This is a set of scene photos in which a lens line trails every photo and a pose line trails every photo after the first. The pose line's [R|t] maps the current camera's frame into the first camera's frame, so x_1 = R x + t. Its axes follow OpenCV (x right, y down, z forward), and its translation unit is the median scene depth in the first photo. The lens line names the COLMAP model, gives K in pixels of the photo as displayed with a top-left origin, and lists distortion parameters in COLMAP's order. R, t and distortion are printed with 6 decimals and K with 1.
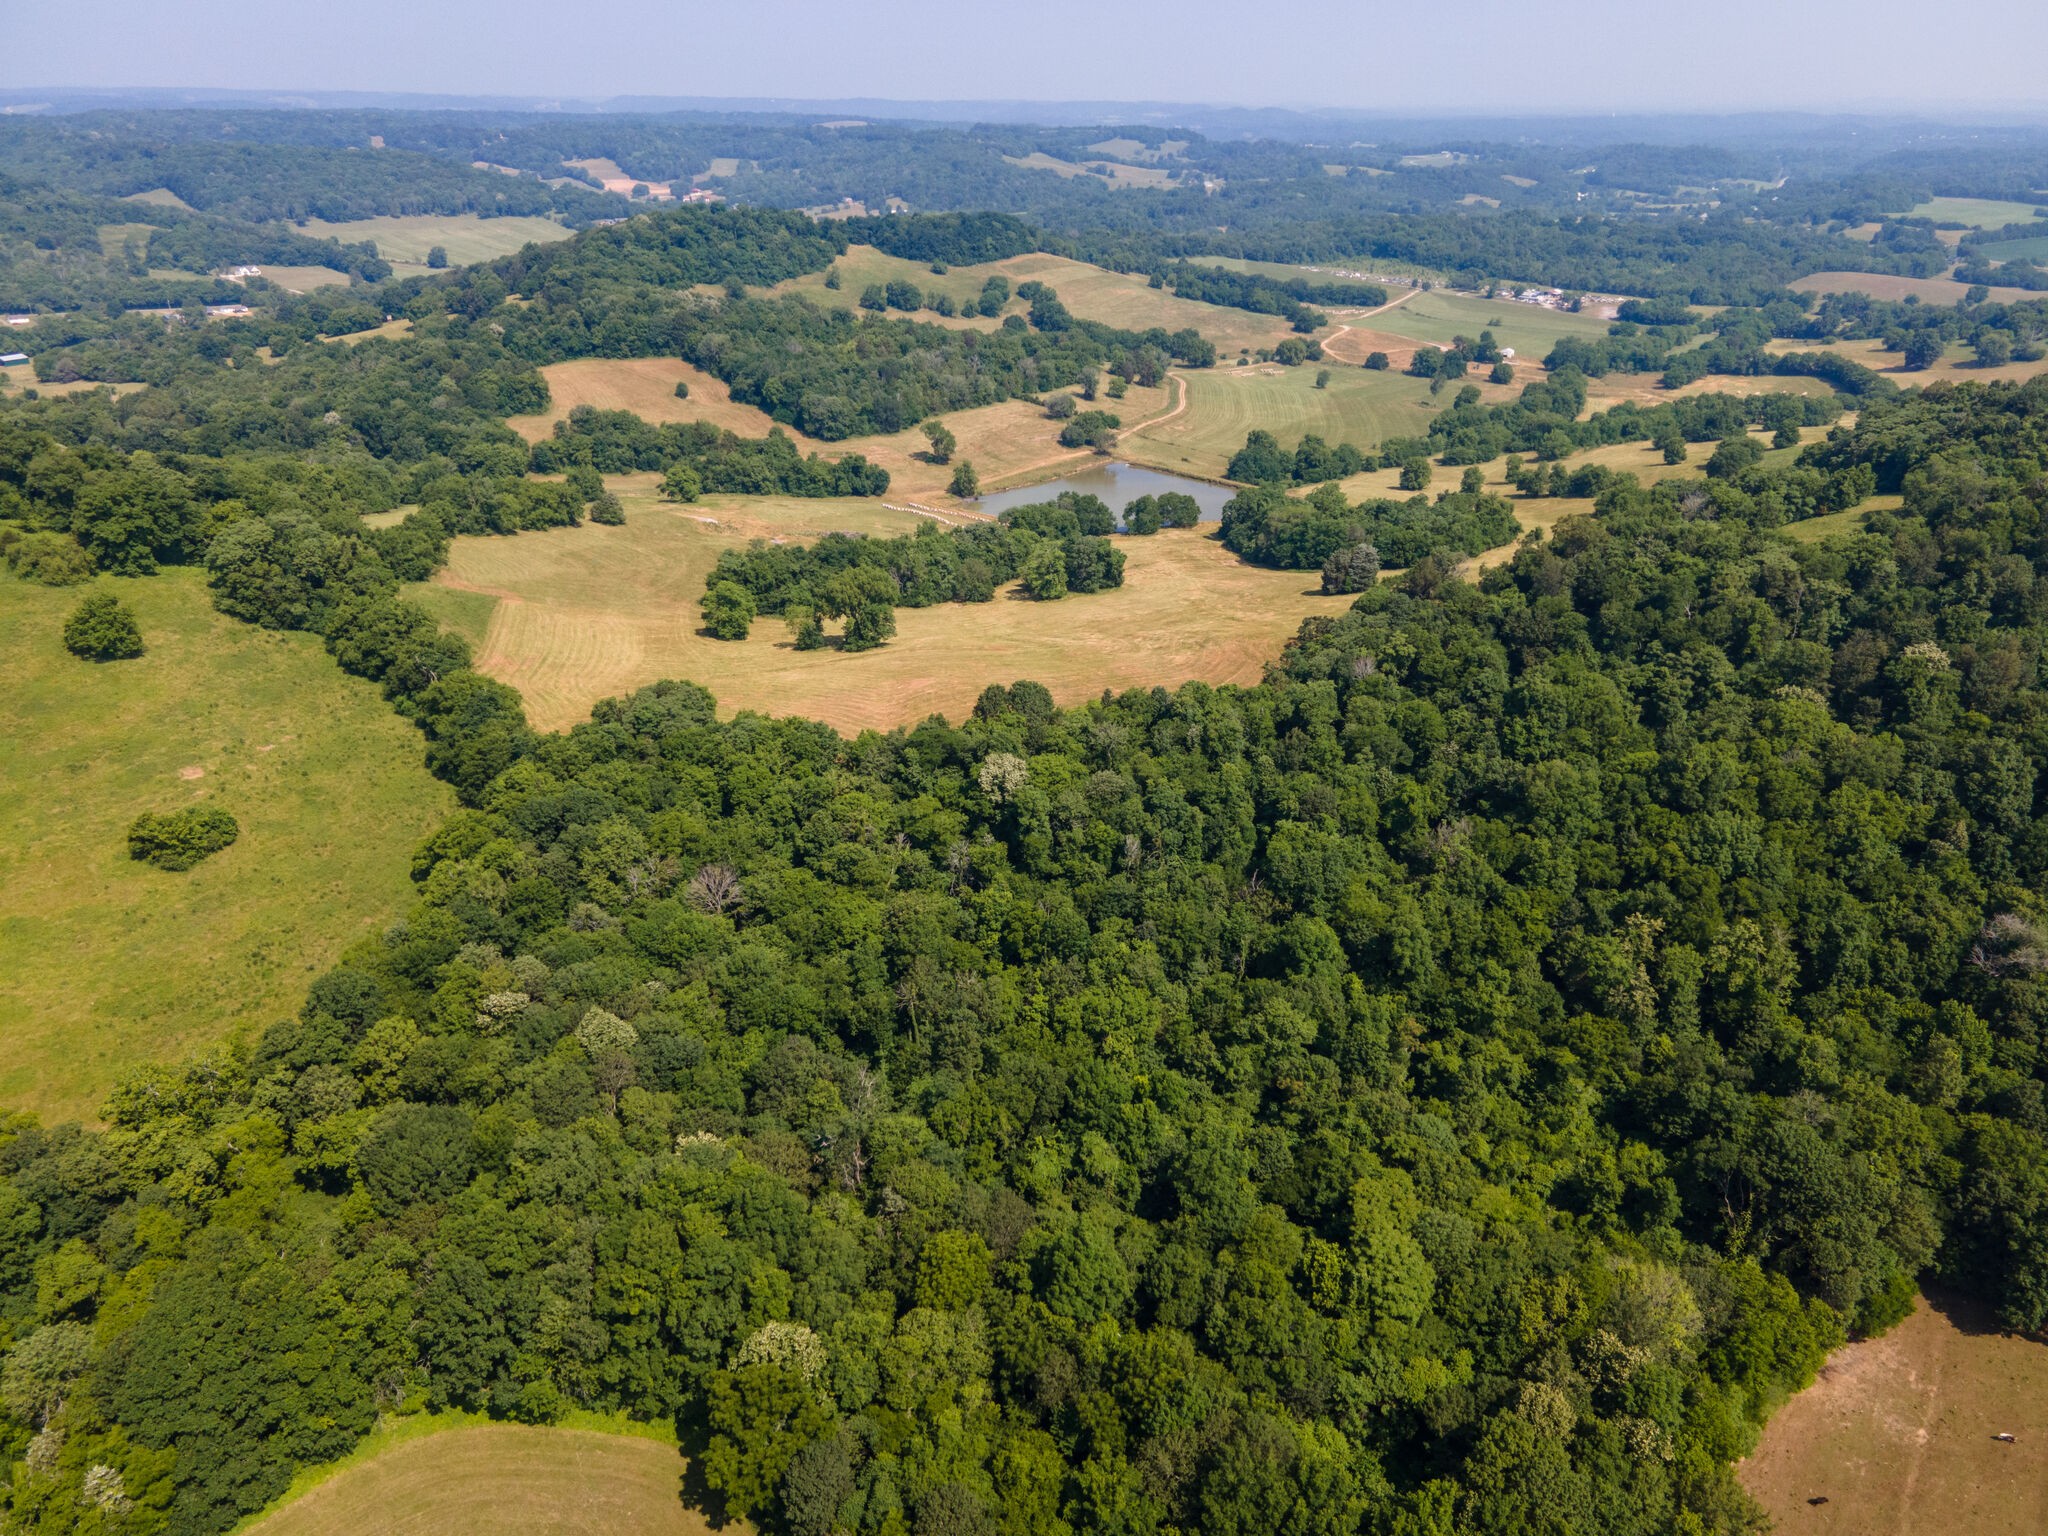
lens RADIAL K [[1491.8, 0, 1024.0], [0, 1491.8, 768.0], [0, 0, 1]] dist [0.038952, 0.007219]
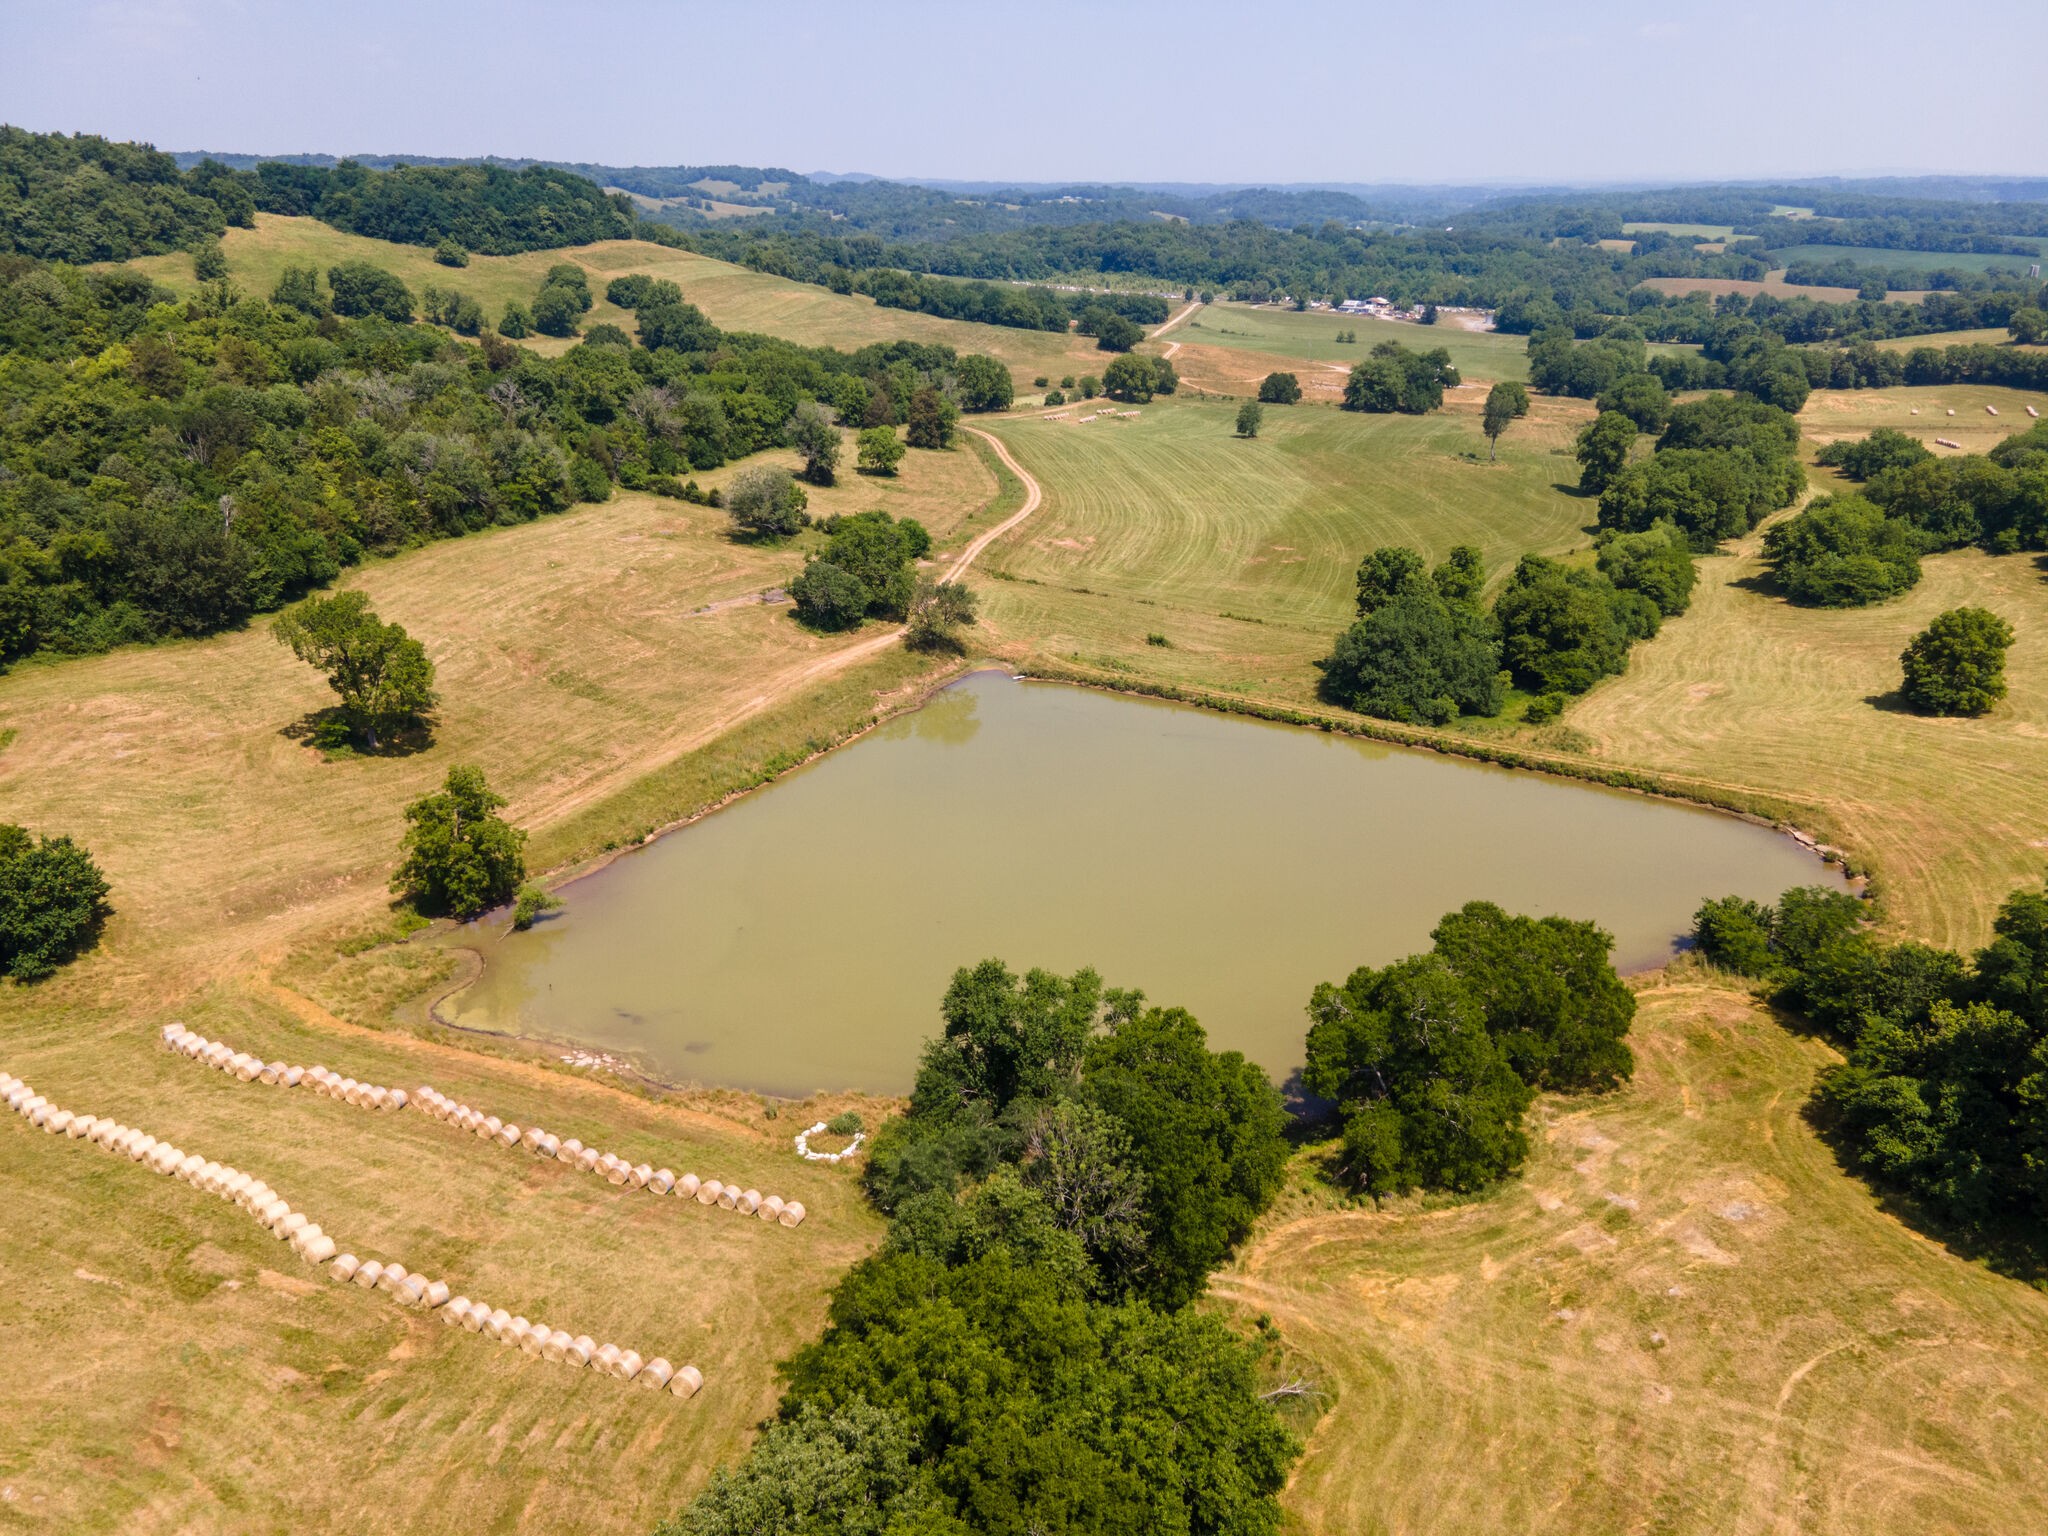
lens RADIAL K [[1491.8, 0, 1024.0], [0, 1491.8, 768.0], [0, 0, 1]] dist [0.038952, 0.007219]
pose [[0.965690, -0.098433, 0.240321, -0.017357], [0.109453, 0.993447, -0.032913, -0.308939], [-0.235507, 0.058088, 0.970135, 1.230153]]
